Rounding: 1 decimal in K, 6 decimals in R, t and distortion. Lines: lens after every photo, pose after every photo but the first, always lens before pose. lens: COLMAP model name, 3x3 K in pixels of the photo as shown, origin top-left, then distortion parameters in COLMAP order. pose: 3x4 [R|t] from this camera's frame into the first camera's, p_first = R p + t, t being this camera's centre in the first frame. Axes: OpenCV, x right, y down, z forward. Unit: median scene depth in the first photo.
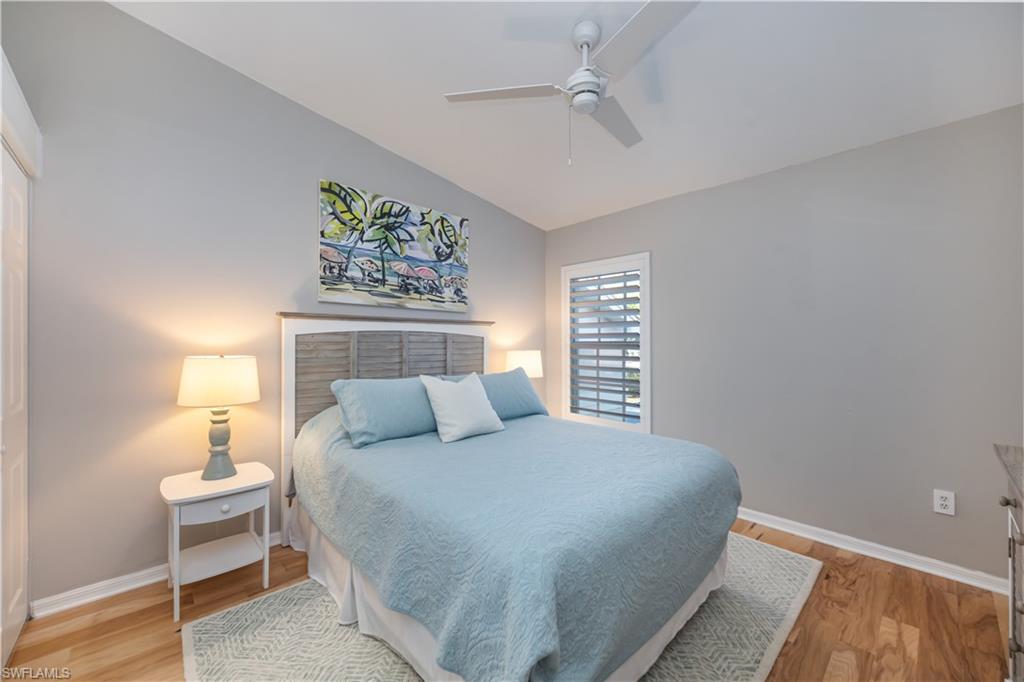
lens RADIAL K [[410.7, 0, 511.5], [0, 410.7, 340.5], [0, 0, 1]] dist [-0.004175, 0.000695]
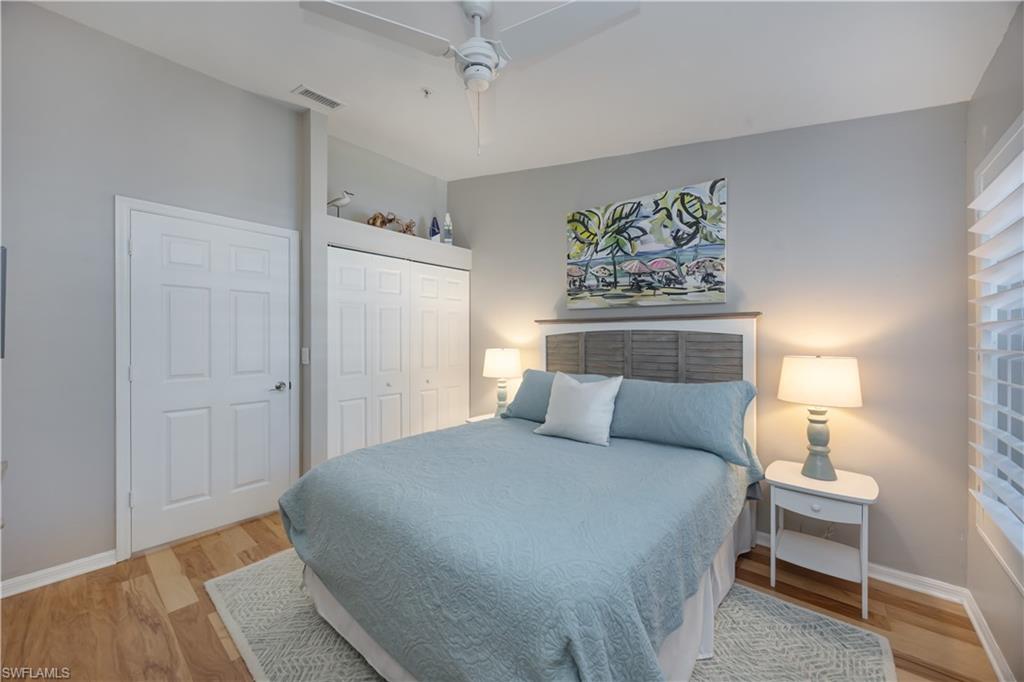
lens RADIAL K [[386.4, 0, 510.9], [0, 386.4, 340.0], [0, 0, 1]] dist [-0.012364, -0.000190]
pose [[0.096799, -0.003548, -0.995298, 0.608749], [-0.001647, 0.999992, -0.003725, 0.004262], [0.995303, 0.002000, 0.096792, 0.598851]]
